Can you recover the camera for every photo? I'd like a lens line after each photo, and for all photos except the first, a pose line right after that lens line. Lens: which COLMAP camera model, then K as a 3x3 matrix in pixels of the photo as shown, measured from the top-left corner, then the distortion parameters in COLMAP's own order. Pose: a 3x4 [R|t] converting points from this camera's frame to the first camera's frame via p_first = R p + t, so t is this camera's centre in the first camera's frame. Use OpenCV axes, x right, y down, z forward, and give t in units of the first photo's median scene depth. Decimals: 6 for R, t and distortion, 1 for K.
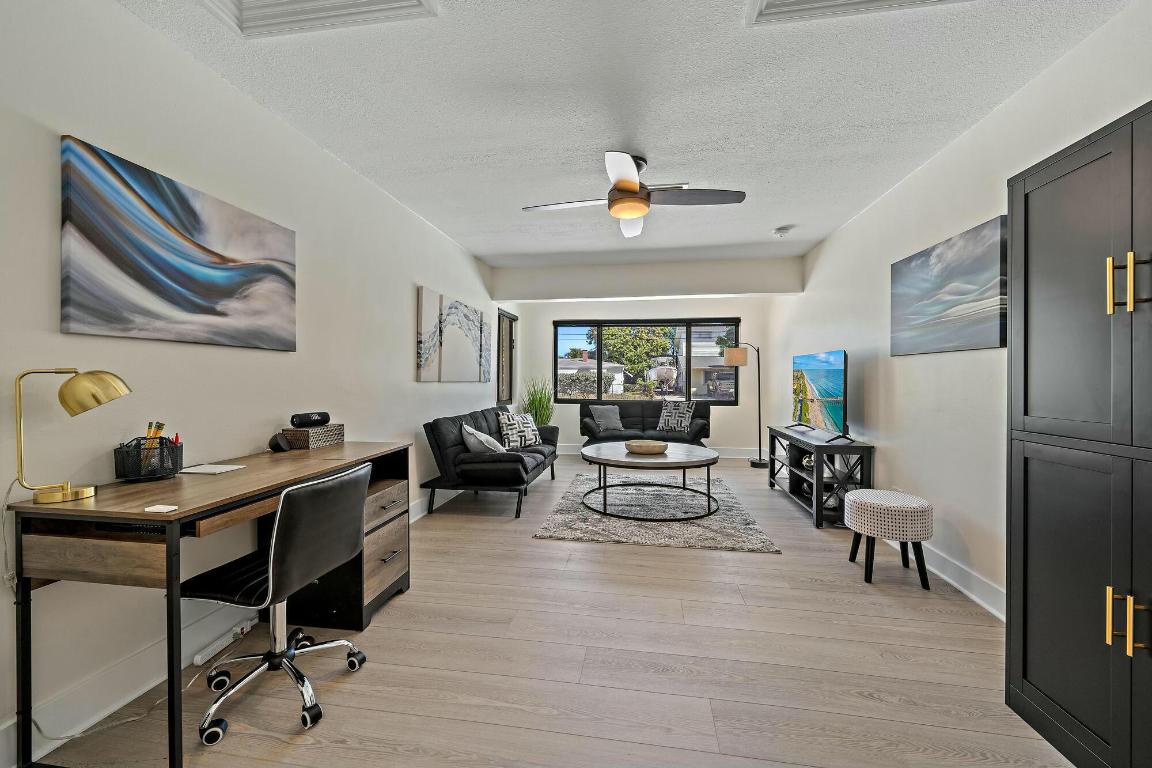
lens RADIAL K [[460.6, 0, 573.7], [0, 460.6, 380.9], [0, 0, 1]] dist [0.018630, -0.000031]
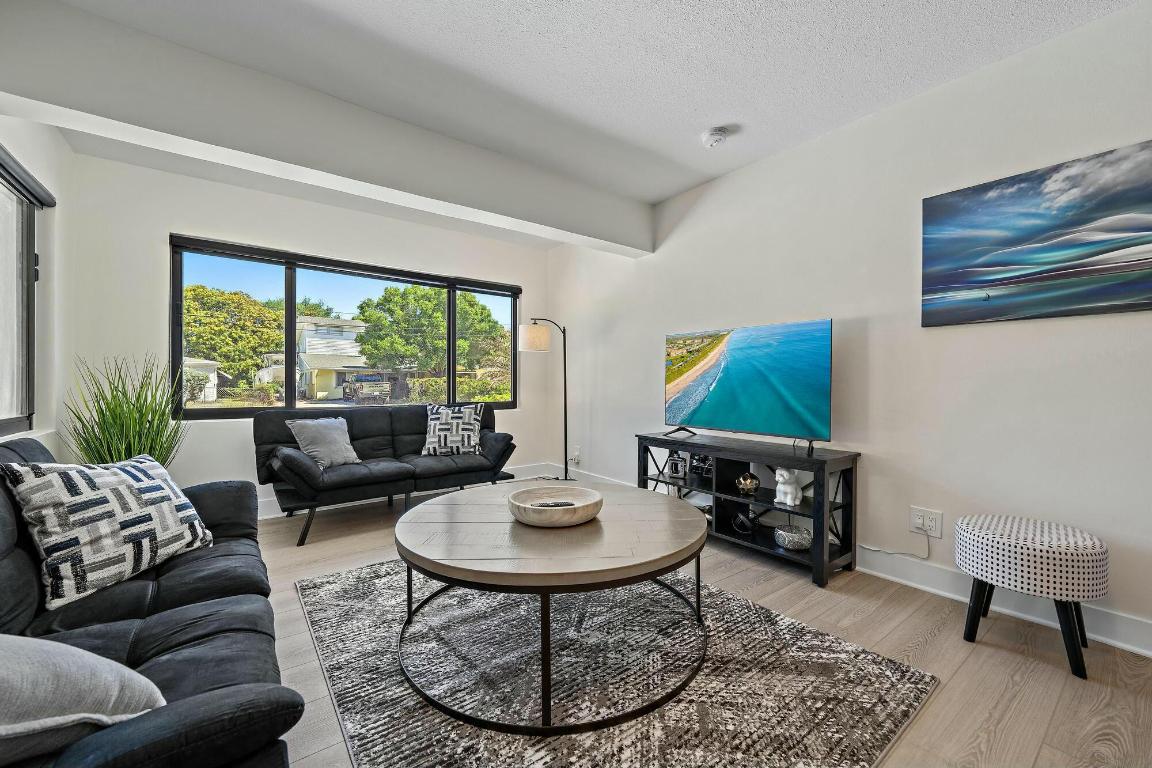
lens RADIAL K [[452.4, 0, 576.7], [0, 452.4, 387.9], [0, 0, 1]] dist [-0.002245, -0.000232]
pose [[0.693079, -0.008647, 0.720810, -0.125587], [0.003693, 0.999958, 0.008444, 0.021606], [-0.720852, -0.003191, 0.693081, 0.589530]]
